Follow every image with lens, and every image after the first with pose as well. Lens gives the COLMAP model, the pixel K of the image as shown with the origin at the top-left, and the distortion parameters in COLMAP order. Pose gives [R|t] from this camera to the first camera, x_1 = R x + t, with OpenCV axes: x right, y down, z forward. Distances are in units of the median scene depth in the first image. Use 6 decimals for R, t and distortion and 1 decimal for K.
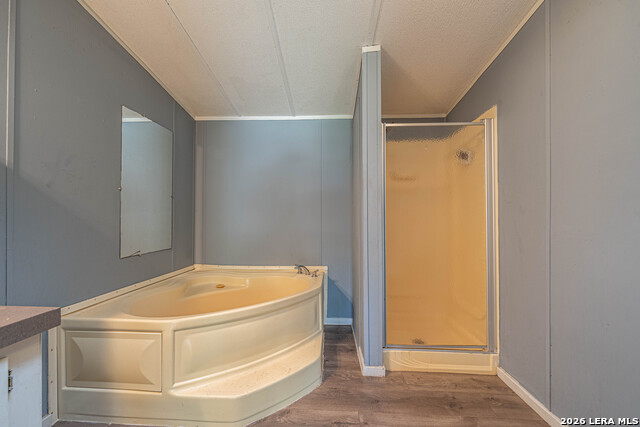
lens RADIAL K [[258.7, 0, 320.3], [0, 258.7, 216.0], [0, 0, 1]] dist [-0.005282, -0.000102]
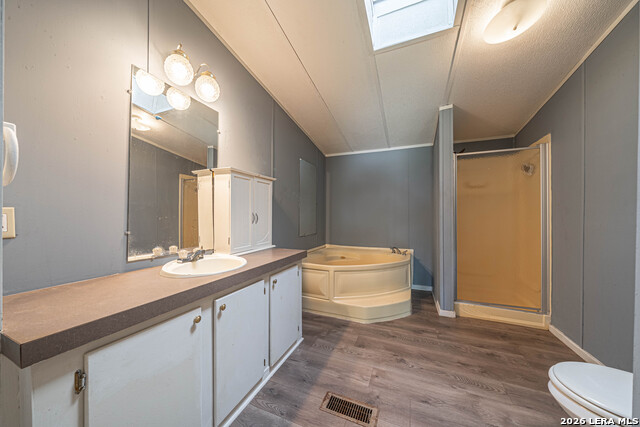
lens RADIAL K [[223.6, 0, 316.1], [0, 223.6, 217.0], [0, 0, 1]] dist [-0.007315, -0.000211]
pose [[0.935282, 0.000881, -0.353902, -0.055994], [0.003338, 0.999930, 0.011310, -0.004711], [0.353887, -0.011759, 0.935214, -0.514220]]
